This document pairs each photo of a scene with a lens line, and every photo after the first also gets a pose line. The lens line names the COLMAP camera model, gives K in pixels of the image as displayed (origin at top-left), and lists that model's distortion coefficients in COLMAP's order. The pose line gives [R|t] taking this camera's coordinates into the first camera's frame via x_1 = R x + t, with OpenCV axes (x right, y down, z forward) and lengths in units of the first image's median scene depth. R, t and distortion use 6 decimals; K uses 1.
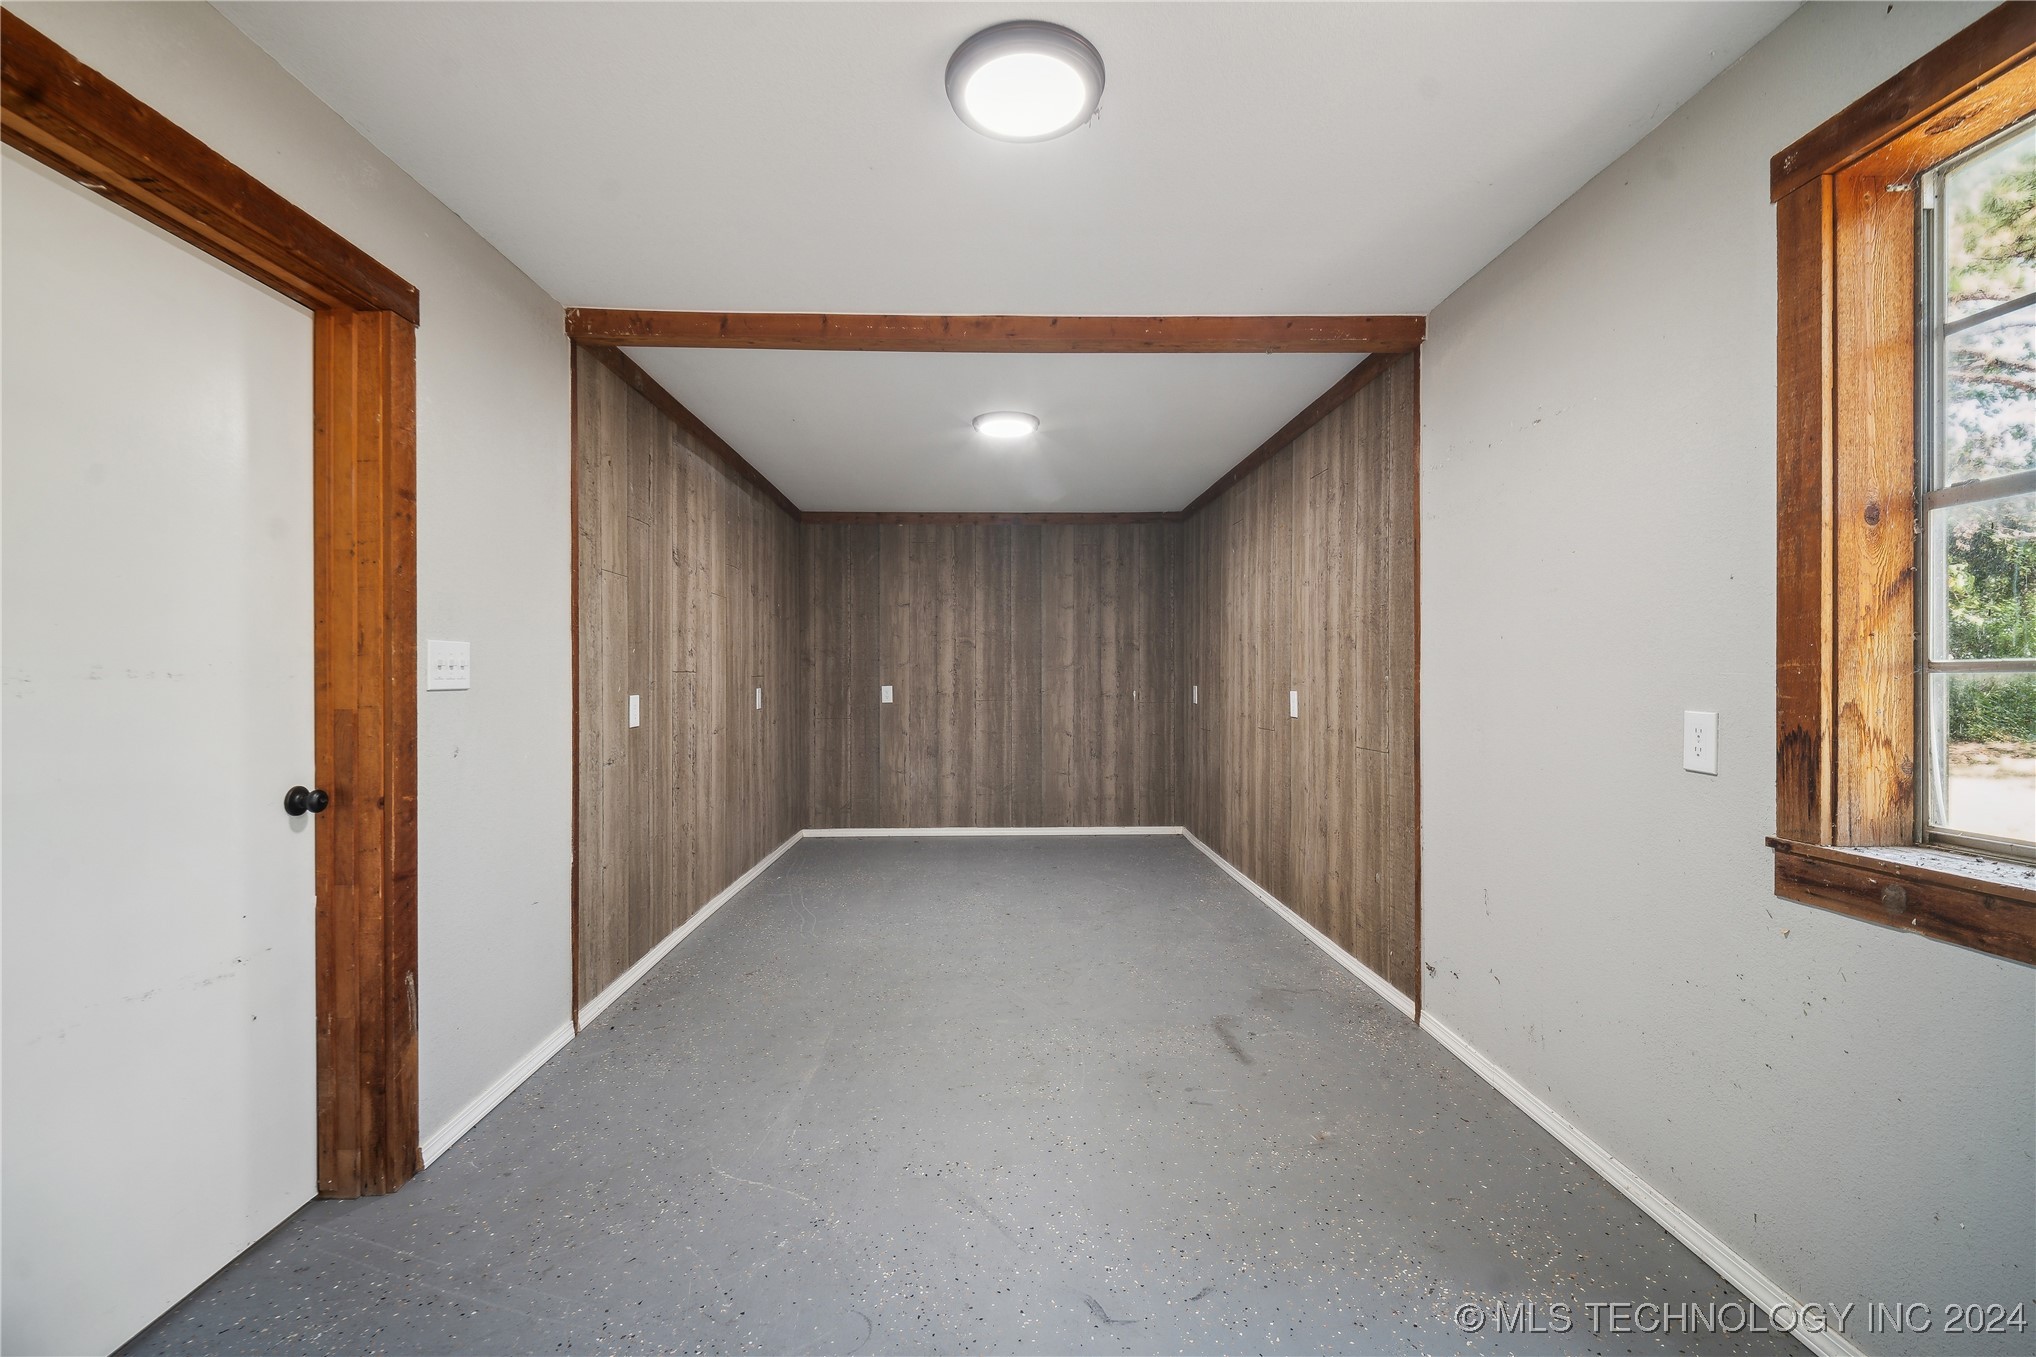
lens RADIAL K [[859.5, 0, 1017.5], [0, 859.5, 676.7], [0, 0, 1]] dist [0.010491, -0.001850]
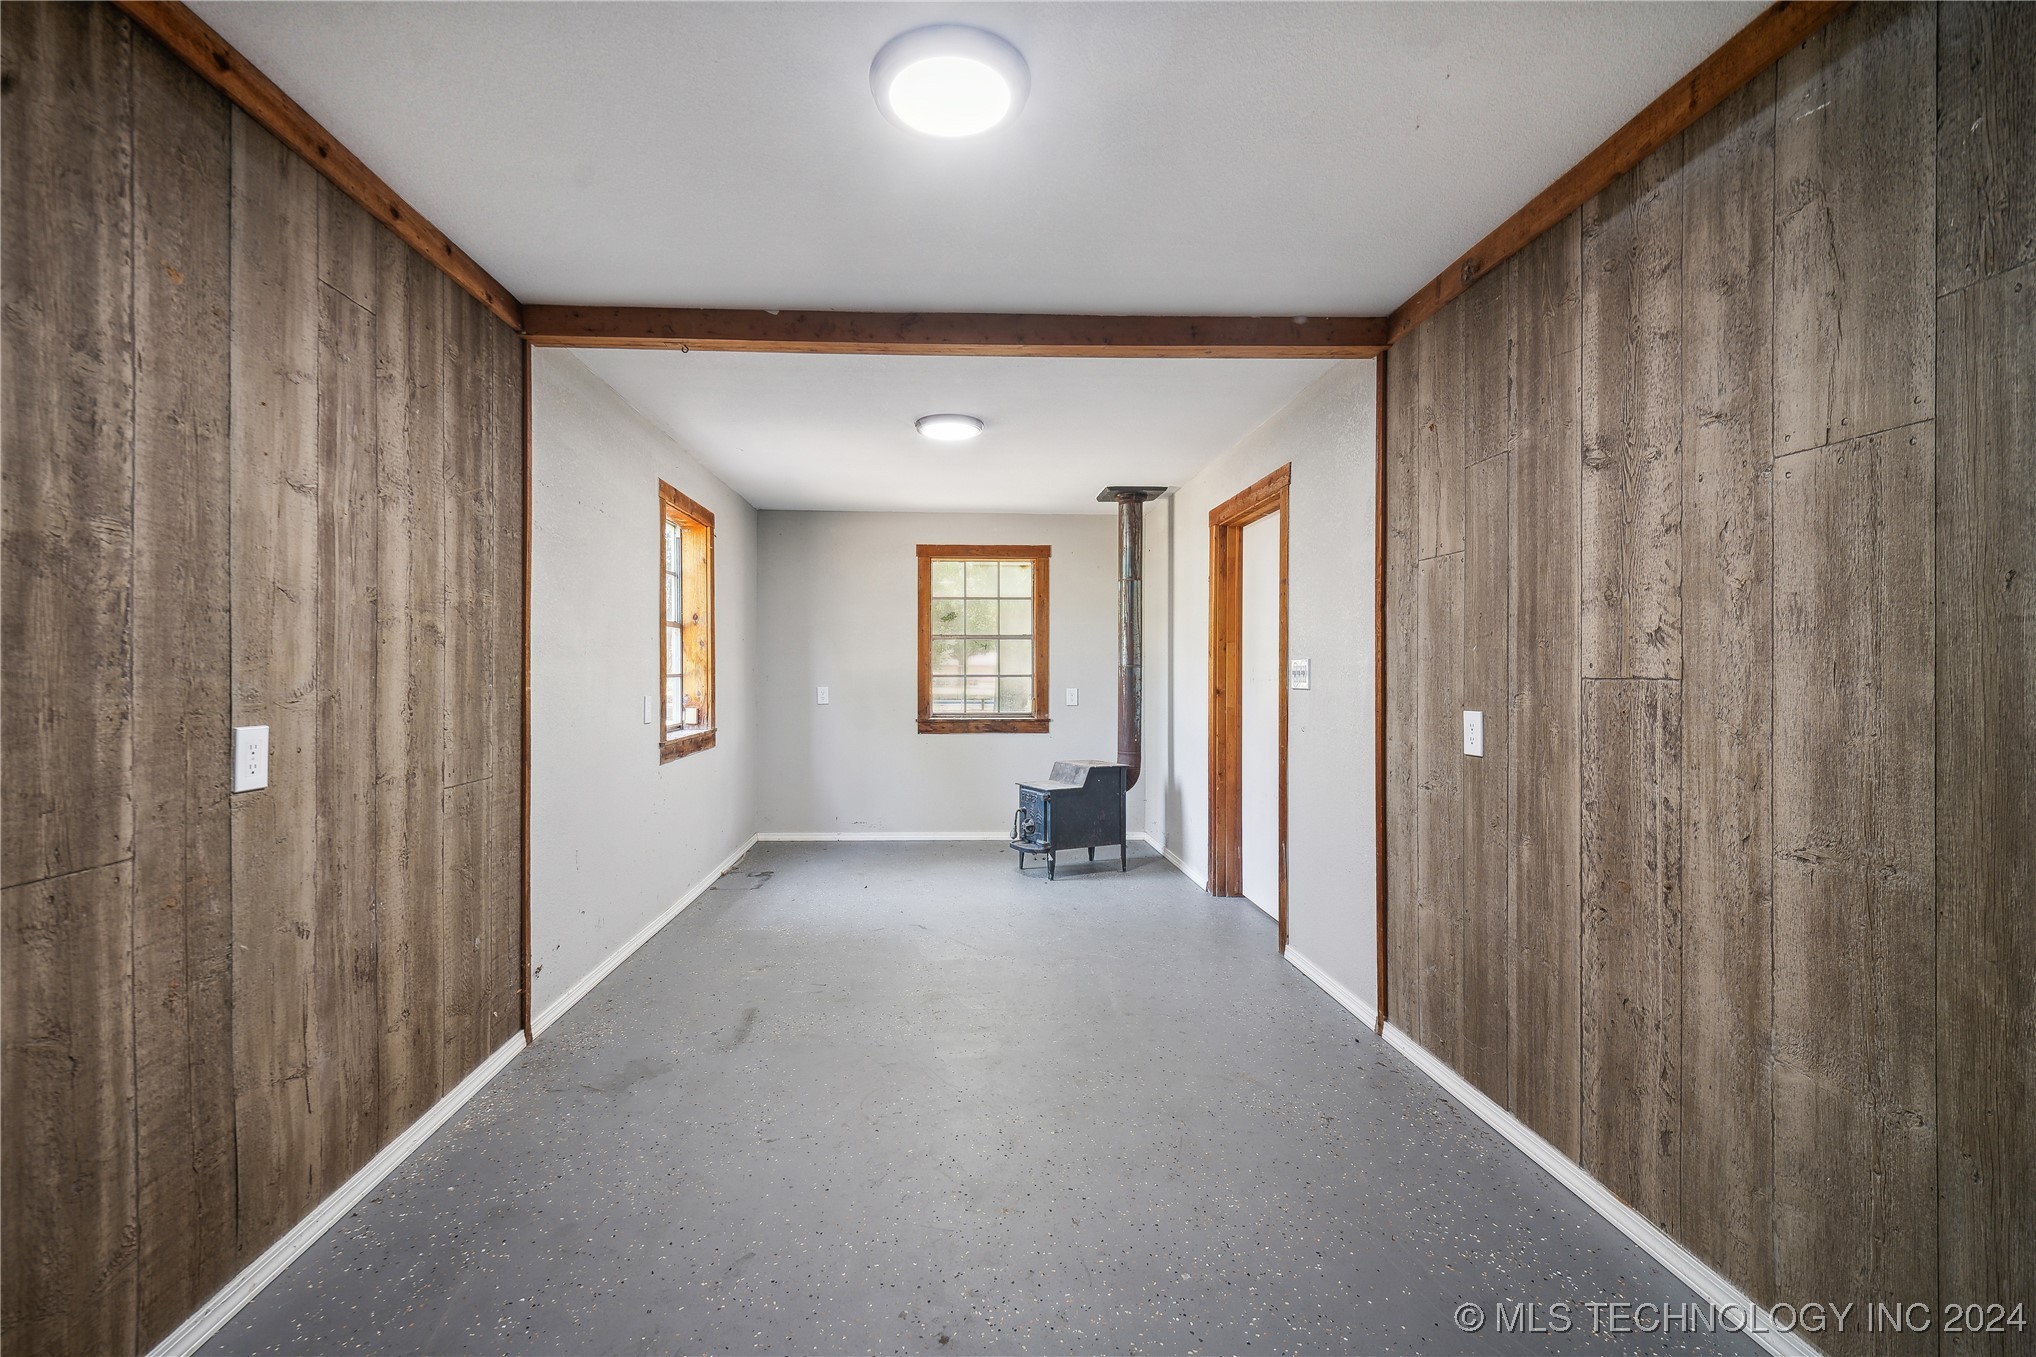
lens RADIAL K [[859.5, 0, 1015.6], [0, 859.5, 677.7], [0, 0, 1]] dist [0.010491, -0.001850]
pose [[-0.998651, 0.000453, -0.051918, -0.026324], [0.000217, 0.999990, 0.004541, -0.010319], [0.051919, 0.004524, -0.998641, 1.713945]]
